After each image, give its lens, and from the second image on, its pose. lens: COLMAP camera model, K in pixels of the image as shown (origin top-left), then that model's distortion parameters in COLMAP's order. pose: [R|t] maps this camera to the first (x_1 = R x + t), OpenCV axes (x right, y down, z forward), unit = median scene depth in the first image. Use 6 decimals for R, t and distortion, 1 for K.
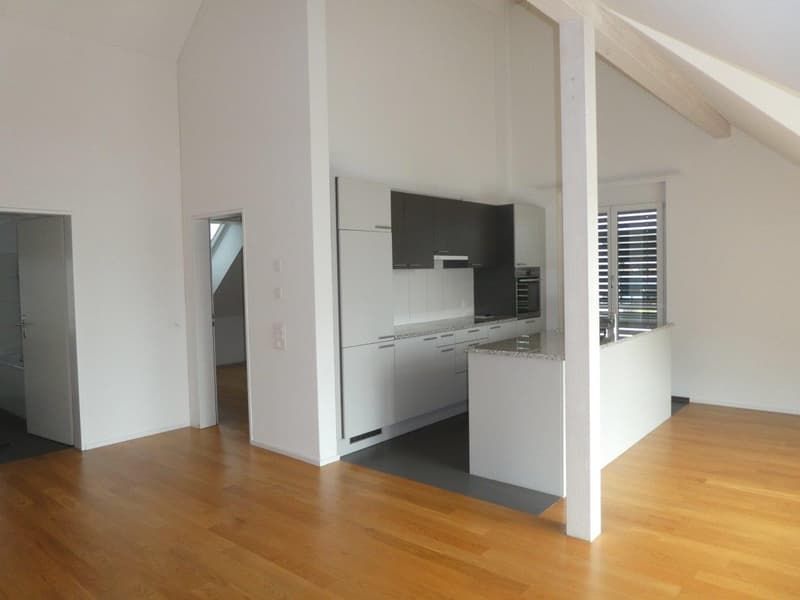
lens RADIAL K [[577.8, 0, 400.0], [0, 577.8, 300.0], [0, 0, 1]] dist [-0.006516, -0.002116]
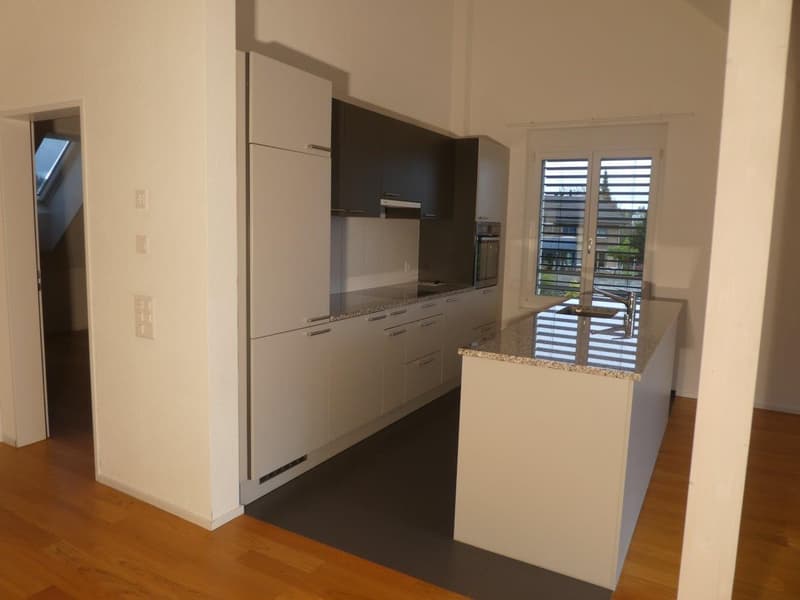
lens RADIAL K [[577.8, 0, 400.0], [0, 577.8, 300.0], [0, 0, 1]] dist [-0.006516, -0.002116]
pose [[0.982700, 0.025463, 0.183448, -0.046817], [-0.040723, 0.995971, 0.079901, -0.011183], [-0.180674, -0.085990, 0.979777, 0.298364]]
